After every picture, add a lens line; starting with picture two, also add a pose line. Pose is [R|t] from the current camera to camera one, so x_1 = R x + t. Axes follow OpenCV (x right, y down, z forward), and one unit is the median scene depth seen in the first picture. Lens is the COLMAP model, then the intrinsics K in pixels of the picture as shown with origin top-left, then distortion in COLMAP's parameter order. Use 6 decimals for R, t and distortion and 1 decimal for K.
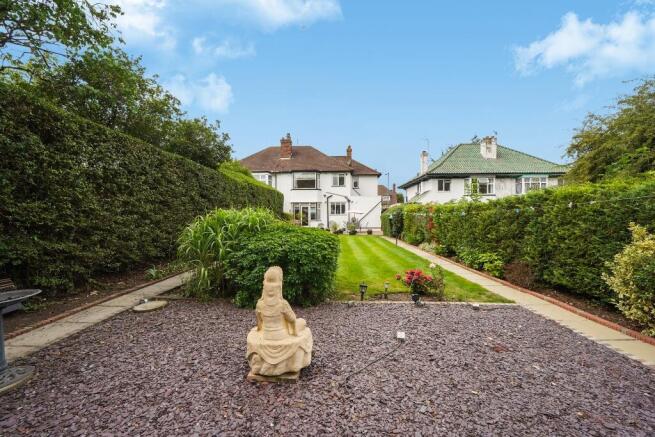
lens RADIAL K [[251.3, 0, 321.6], [0, 251.3, 217.7], [0, 0, 1]] dist [-0.011252, 0.000175]
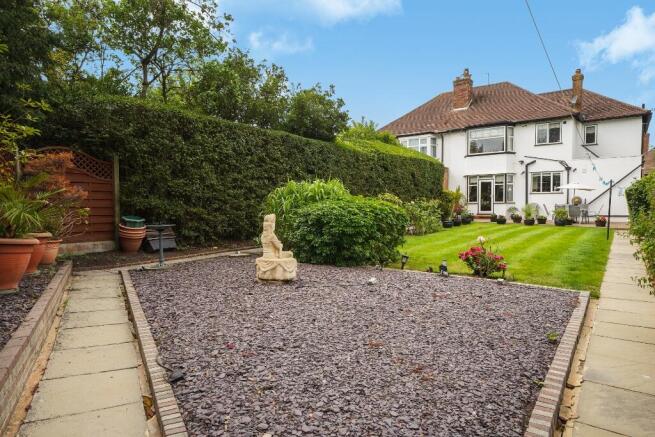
lens RADIAL K [[393.3, 0, 306.0], [0, 393.3, 219.4], [0, 0, 1]] dist [0.032766, 0.000262]
pose [[0.811033, 0.023560, -0.584525, 0.158402], [-0.001666, 0.999278, 0.037964, 0.015672], [0.584998, -0.029816, 0.810487, -0.094410]]
